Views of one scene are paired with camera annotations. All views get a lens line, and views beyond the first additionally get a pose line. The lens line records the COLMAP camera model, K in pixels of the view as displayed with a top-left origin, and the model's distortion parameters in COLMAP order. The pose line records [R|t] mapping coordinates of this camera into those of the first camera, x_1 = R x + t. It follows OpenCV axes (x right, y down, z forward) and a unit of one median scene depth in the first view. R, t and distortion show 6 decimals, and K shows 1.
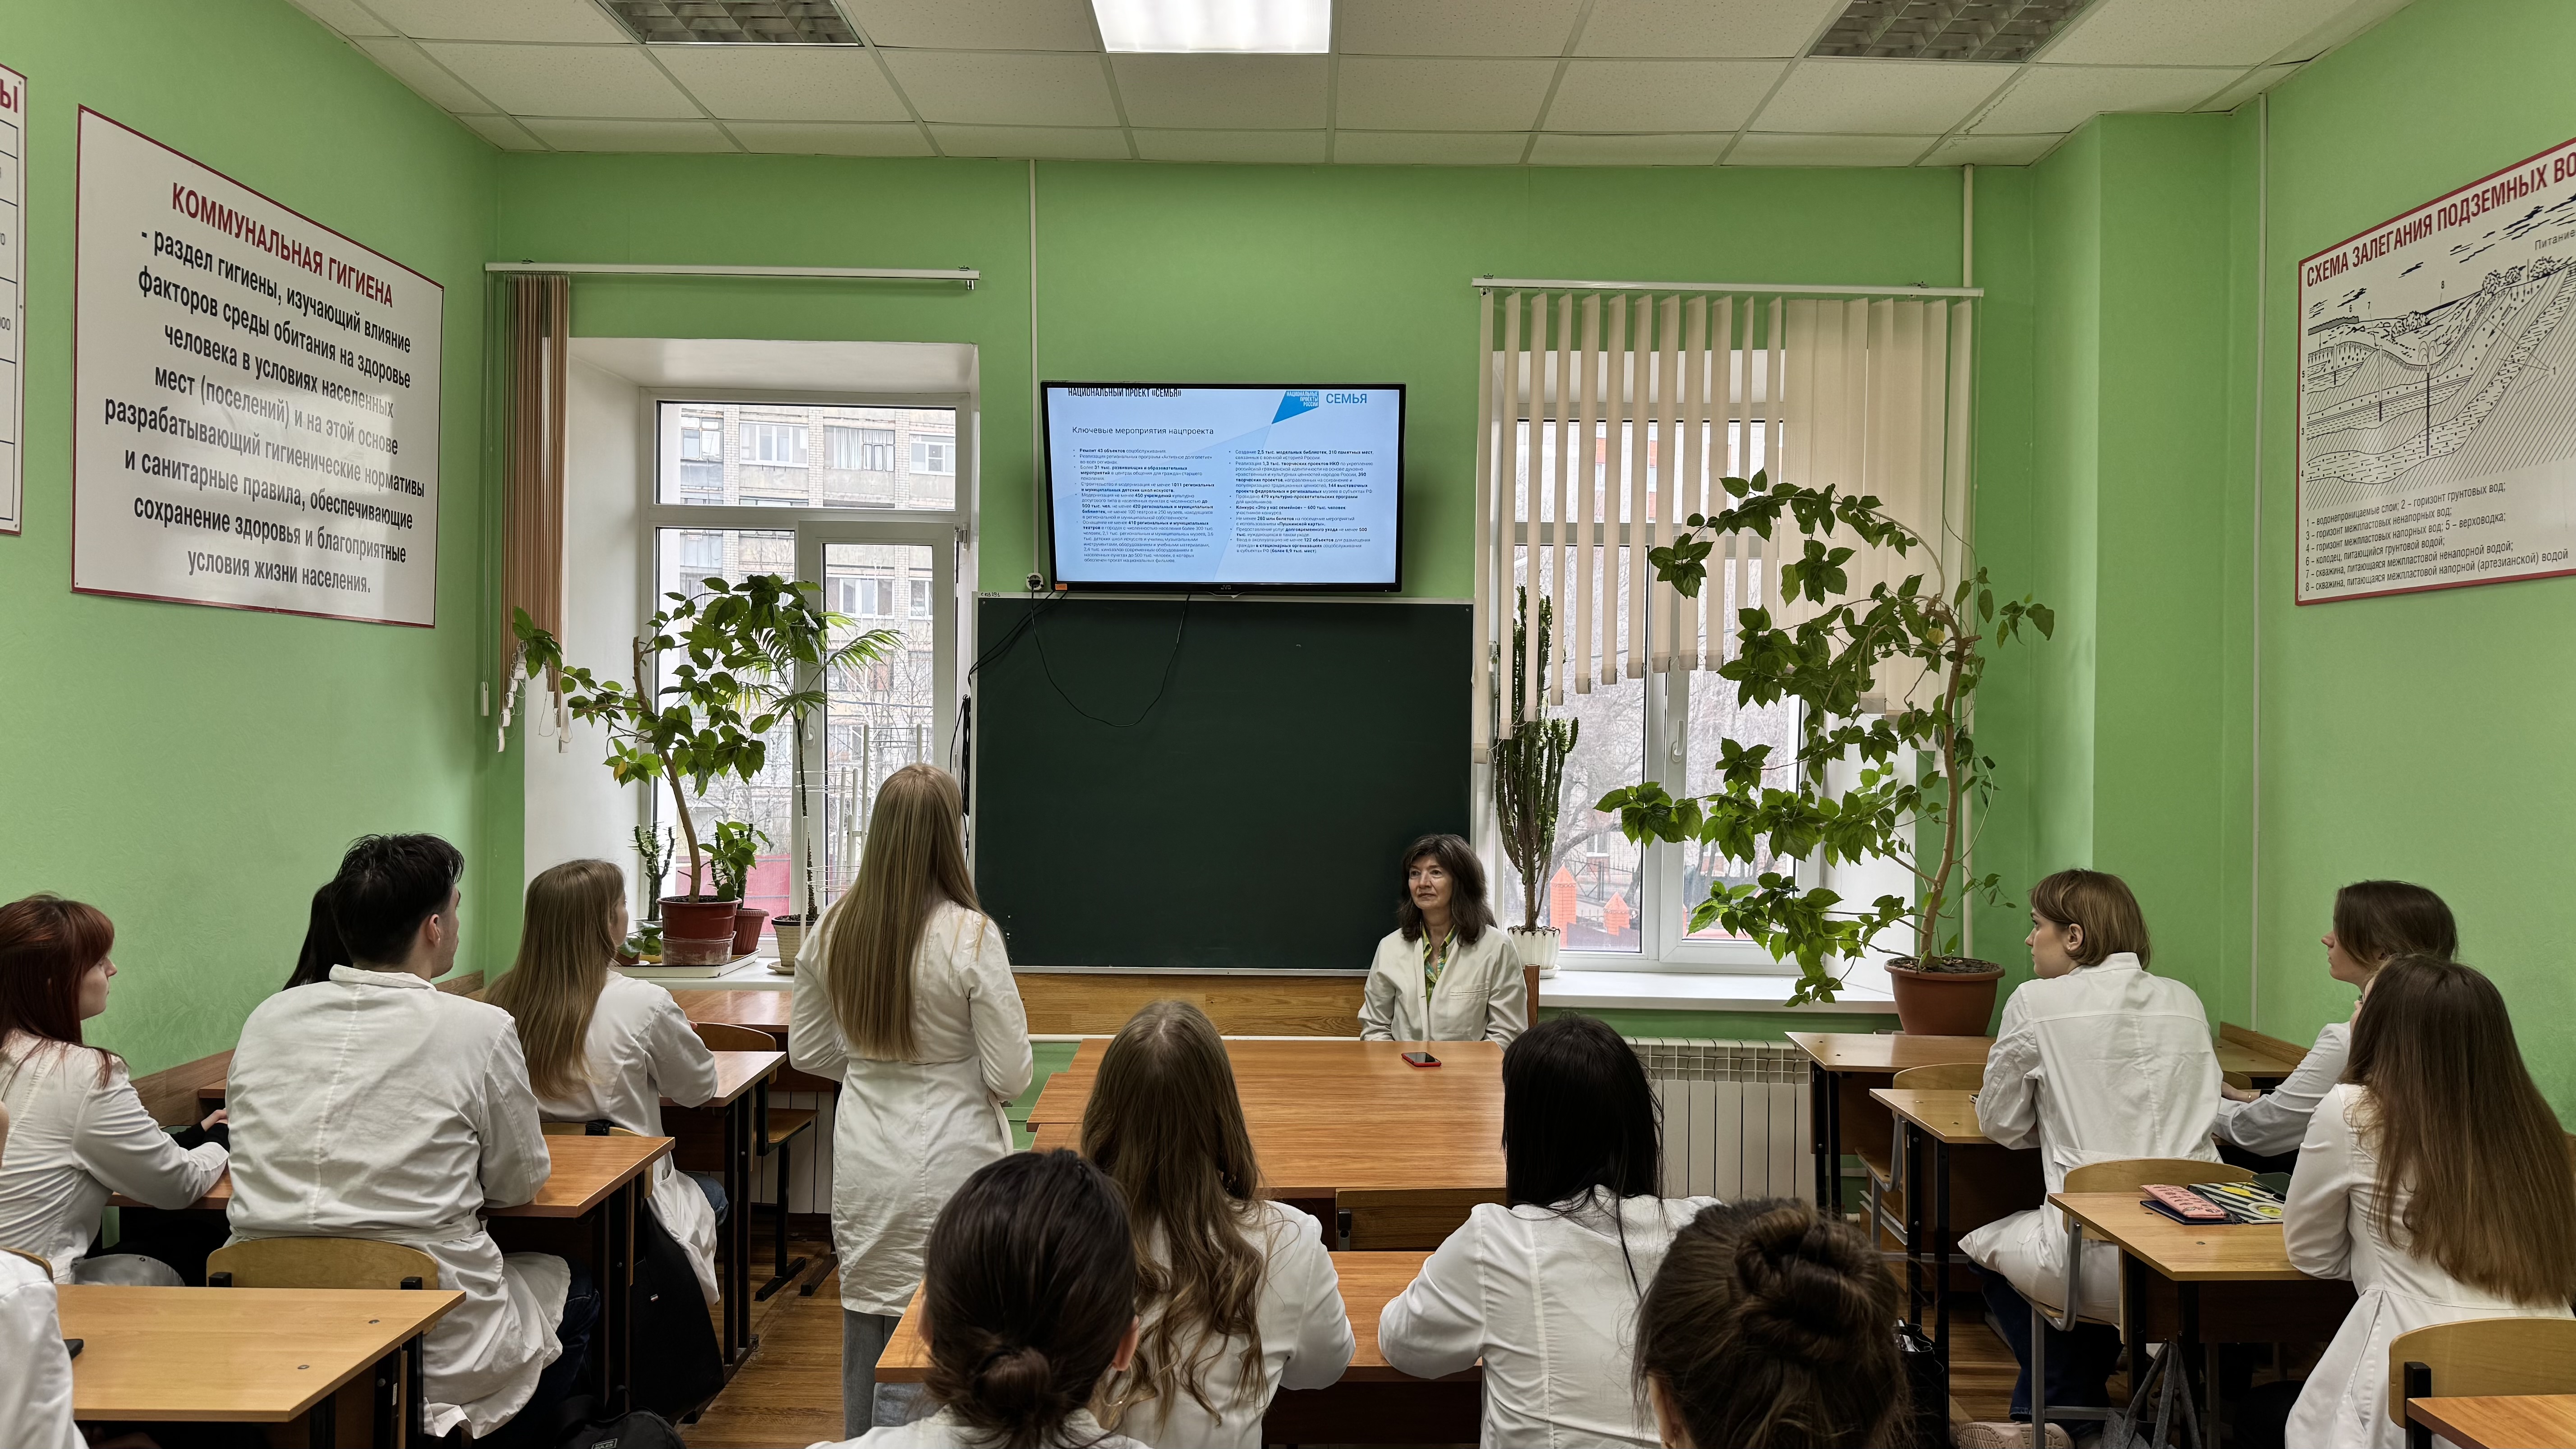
lens RADIAL K [[1840.4, 0, 1299.6], [0, 1840.4, 730.1], [0, 0, 1]] dist [0.096827, -0.122118]
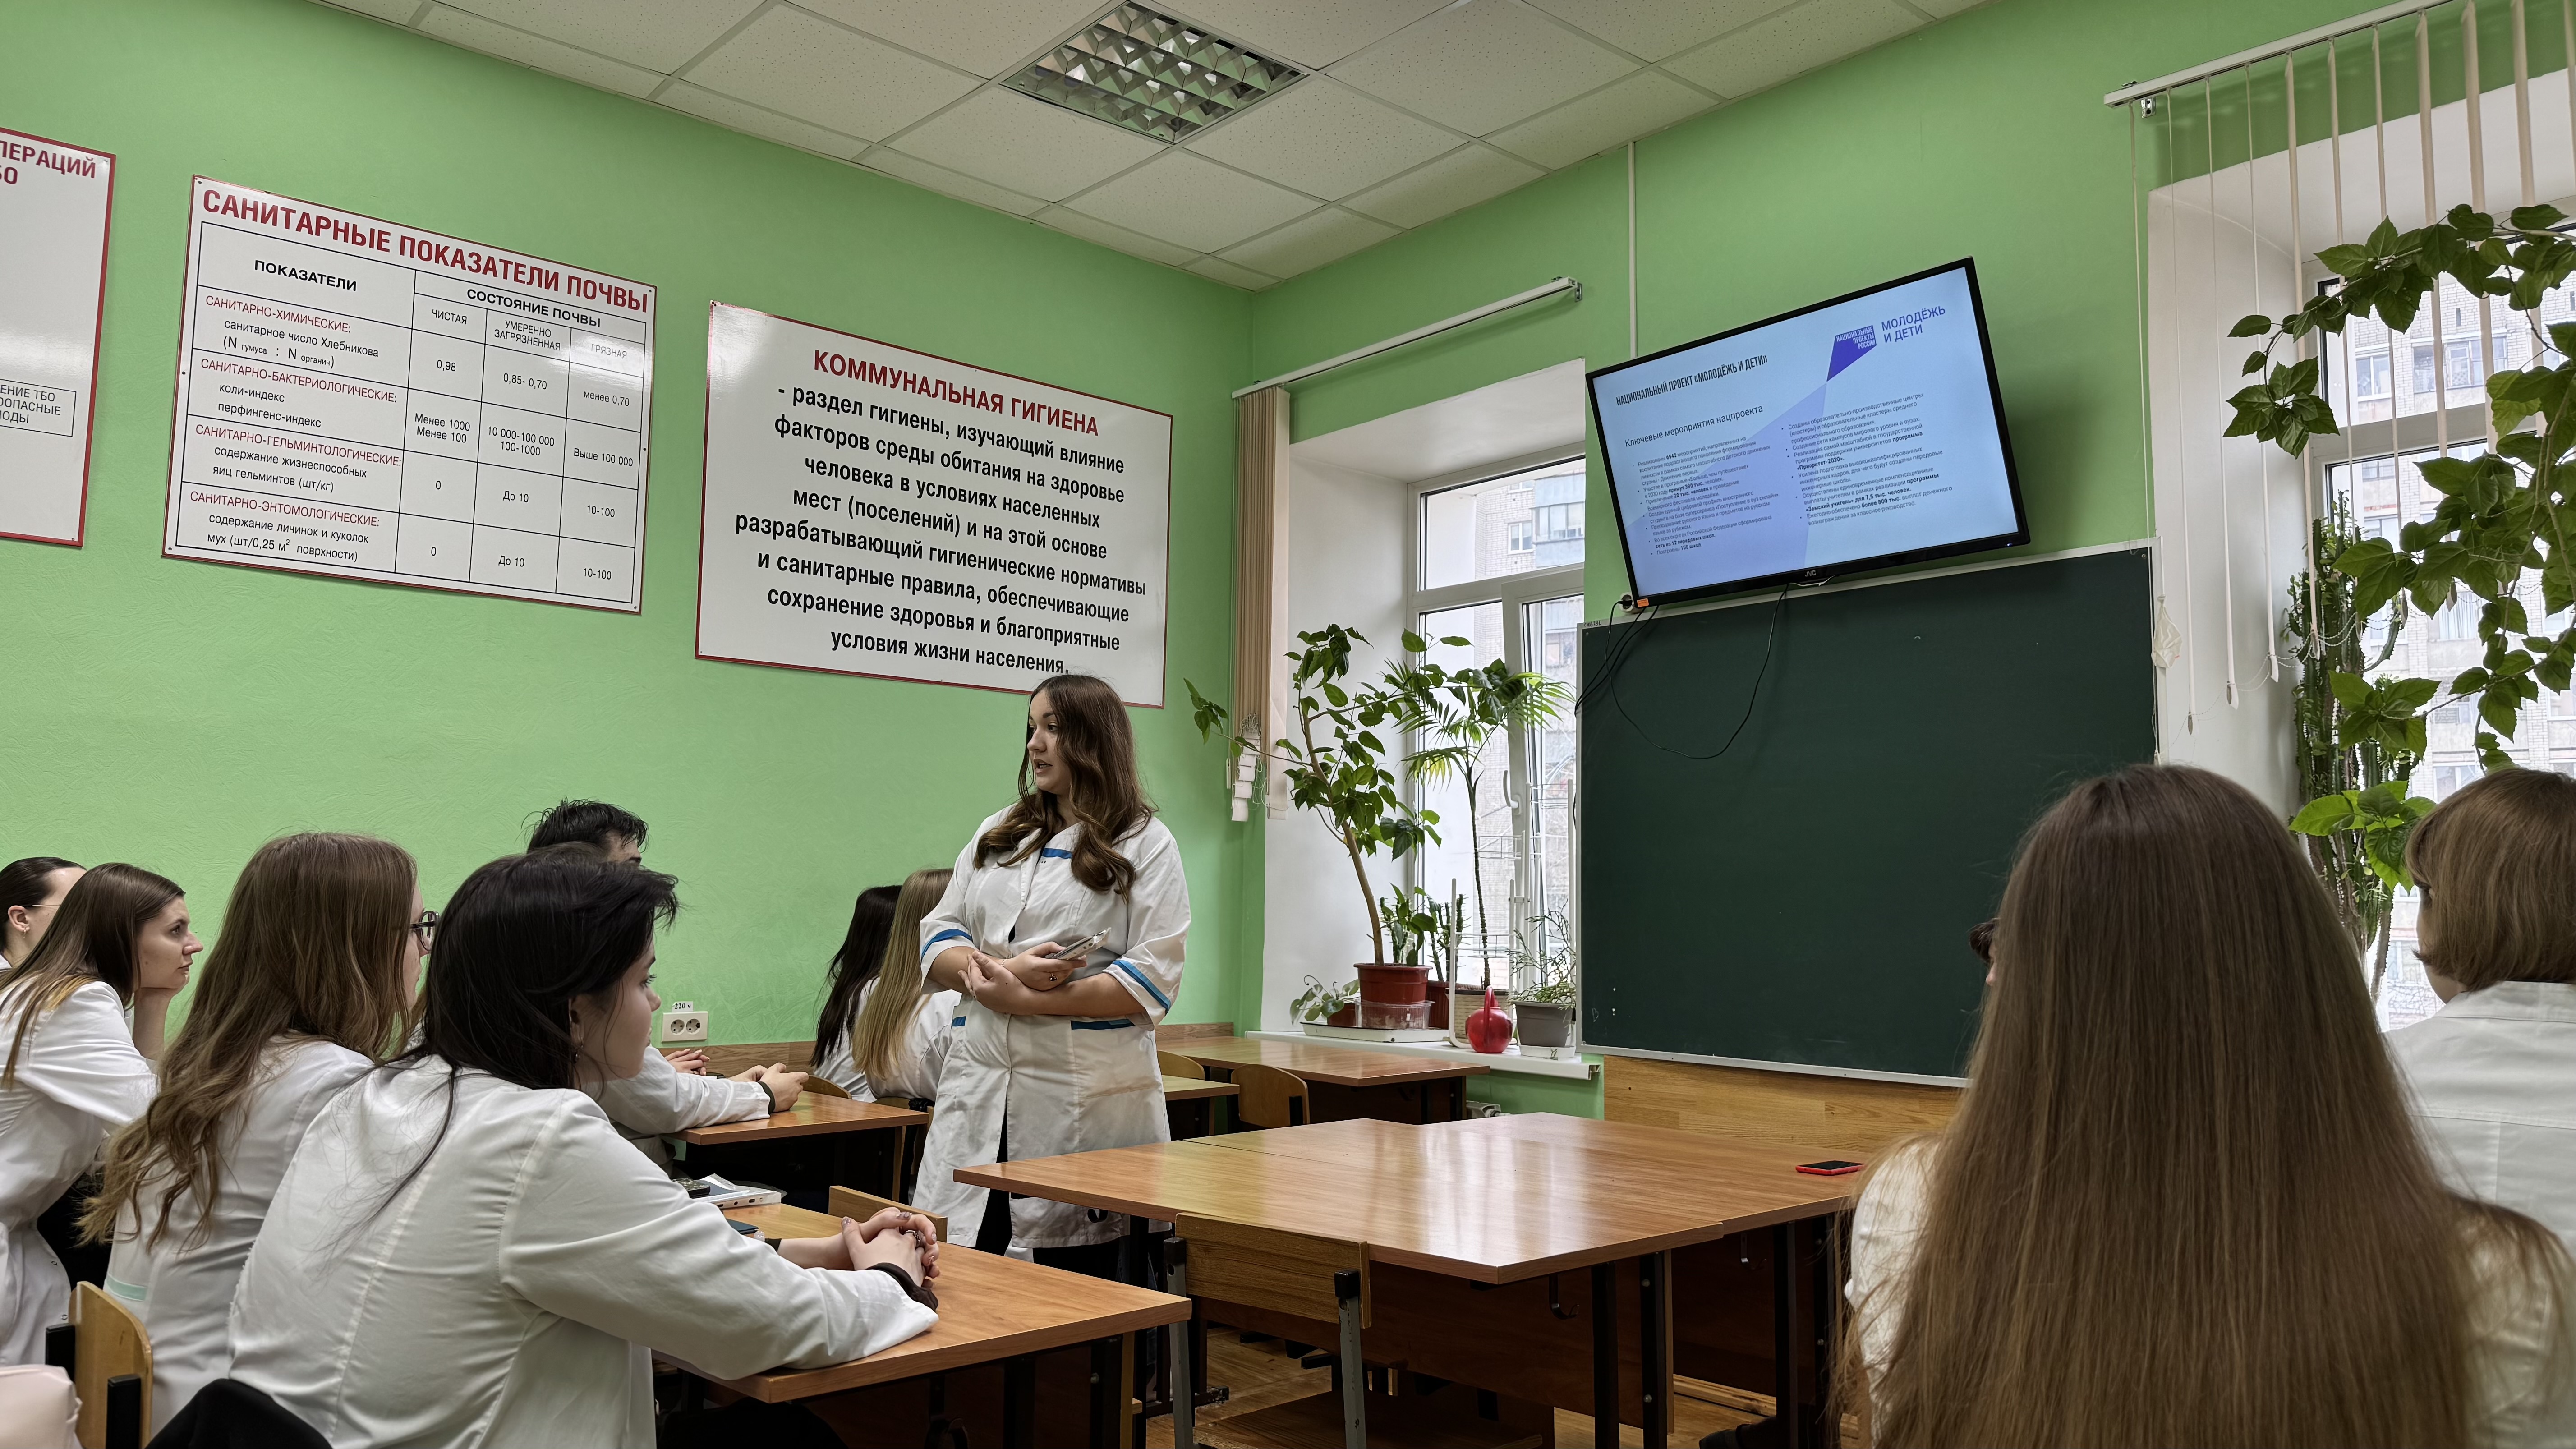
lens RADIAL K [[1804.8, 0, 1293.1], [0, 1804.8, 735.3], [0, 0, 1]] dist [0.100307, -0.165496]
pose [[0.653050, -0.081501, -0.752916, 0.416864], [-0.012449, 0.992903, -0.118276, 0.090606], [0.757212, 0.086613, 0.647401, 0.349536]]
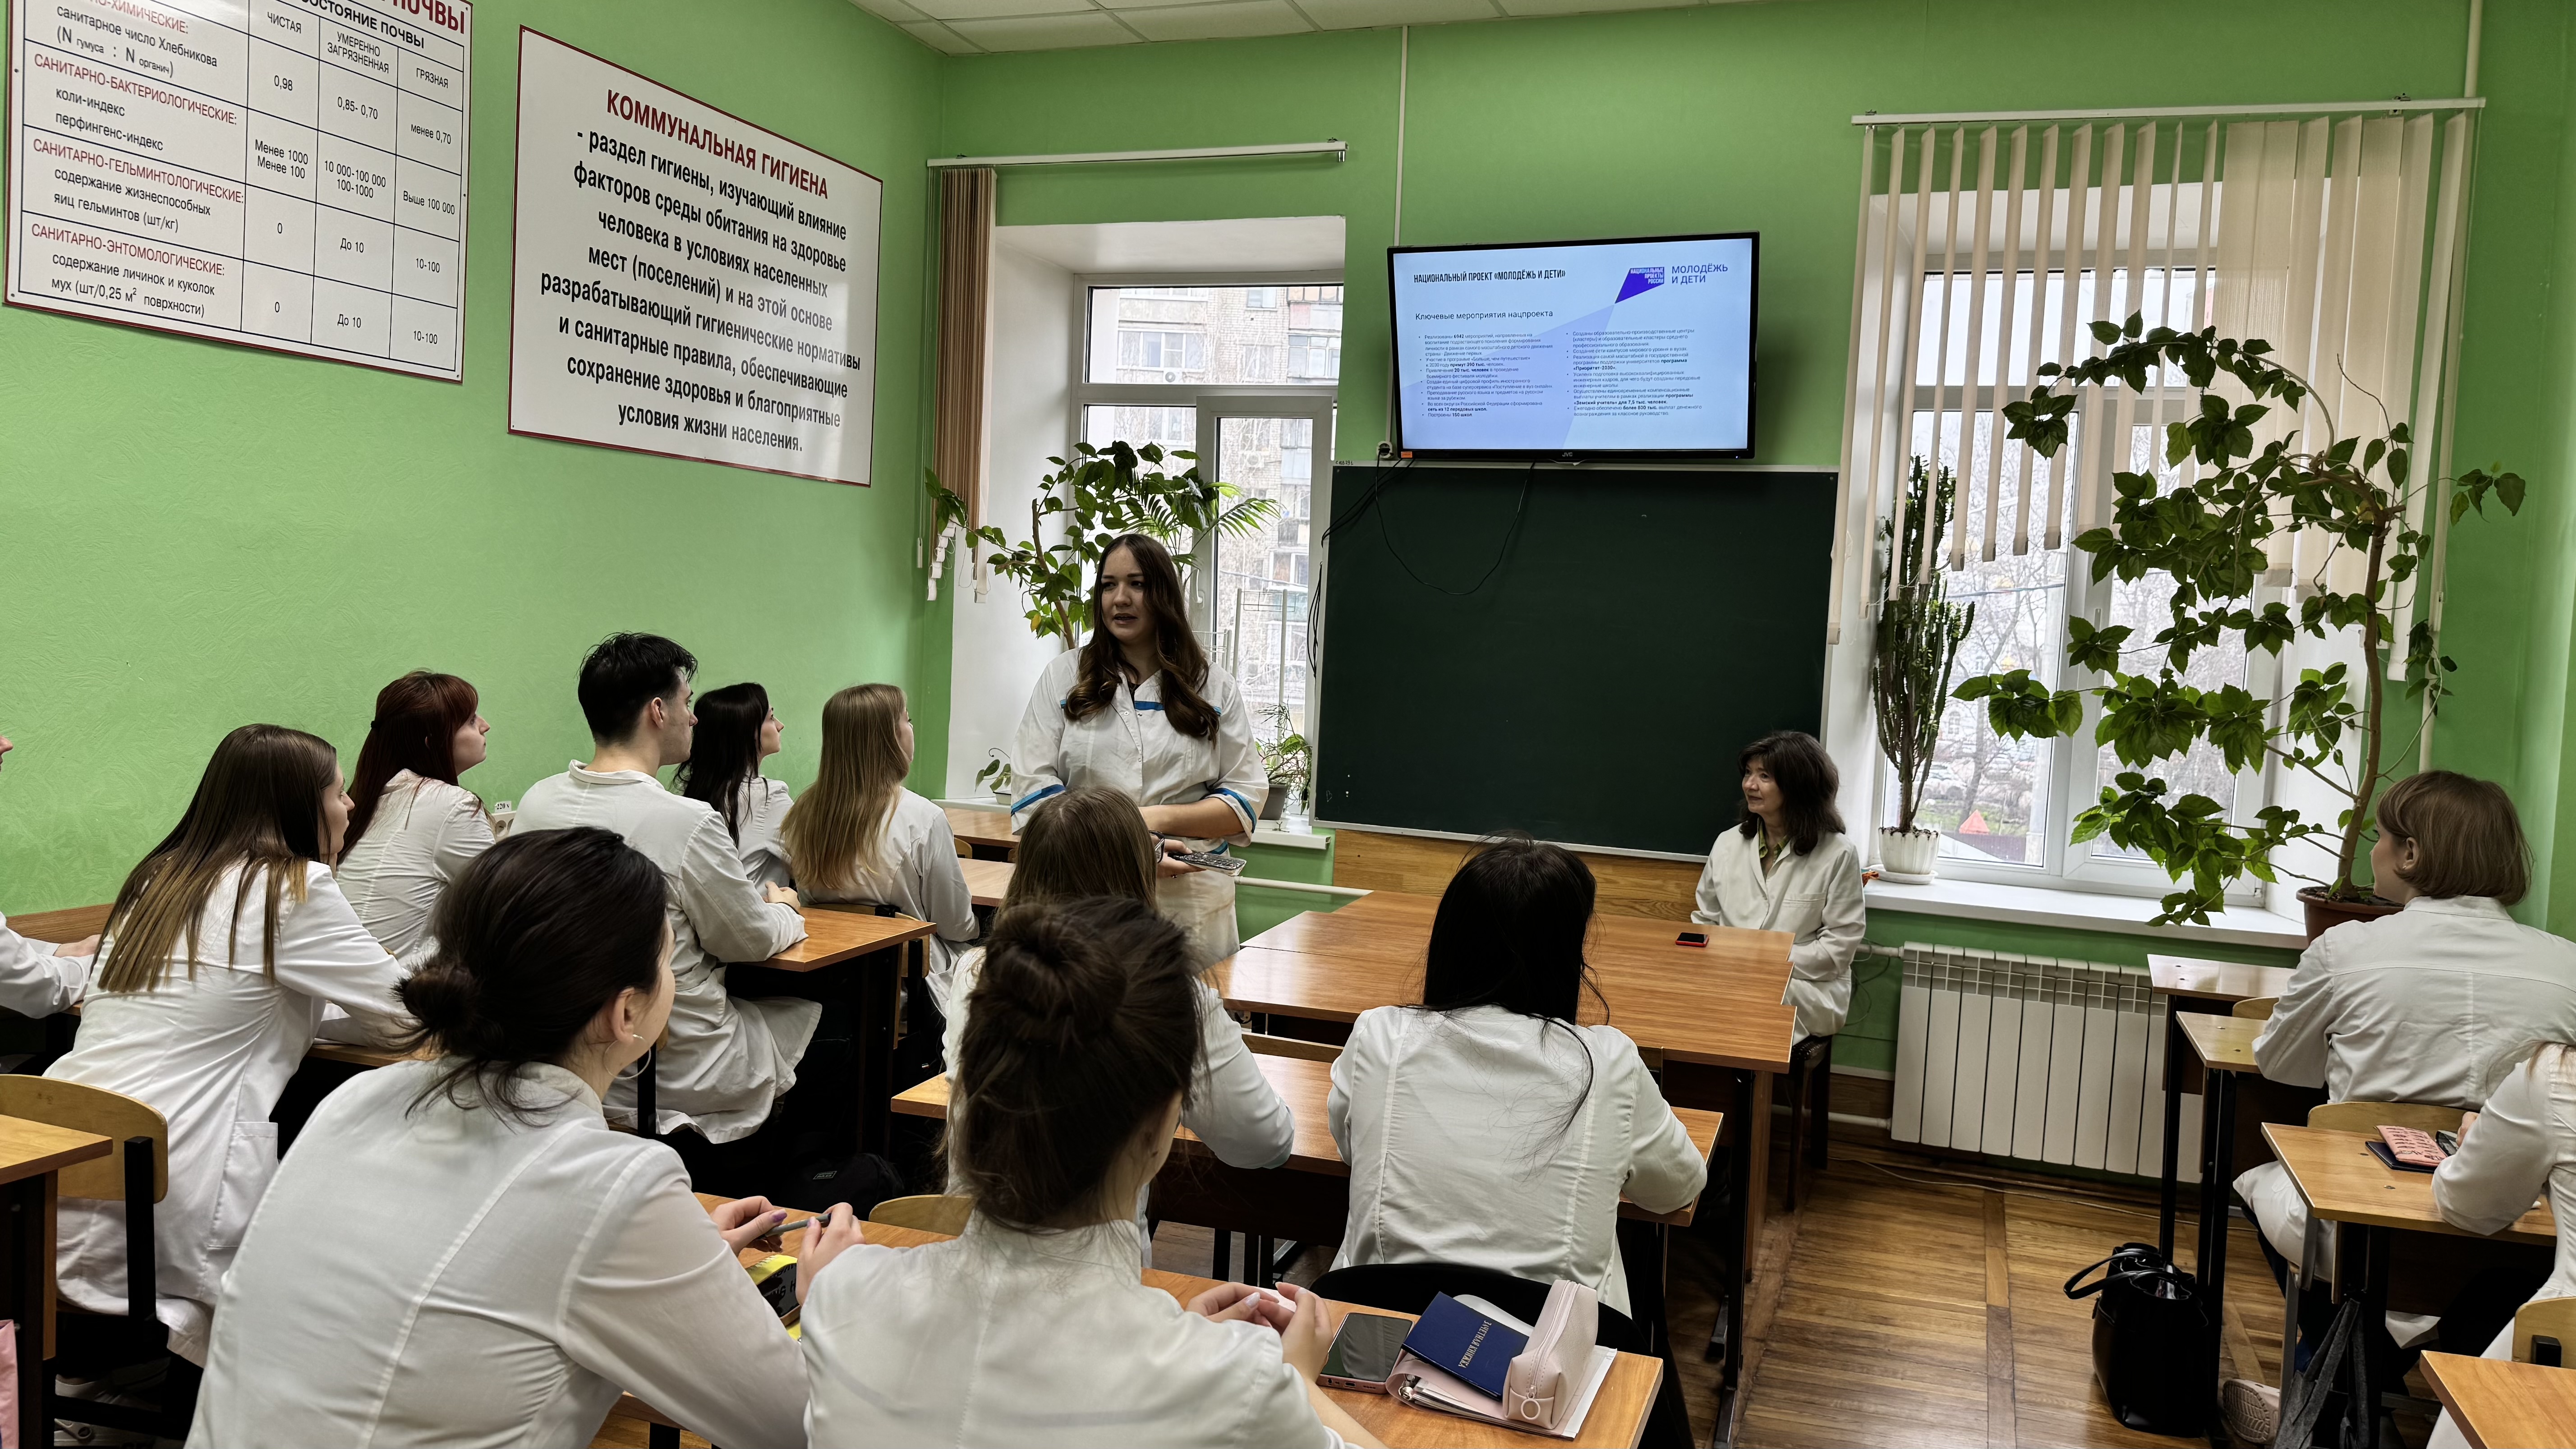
lens RADIAL K [[1859.0, 0, 1297.3], [0, 1859.0, 717.0], [0, 0, 1]] dist [0.001343, 0.003064]
pose [[0.939082, 0.051901, -0.339753, 0.172388], [-0.039735, 0.998299, 0.042674, 0.026971], [0.341389, -0.026574, 0.939546, 0.028733]]
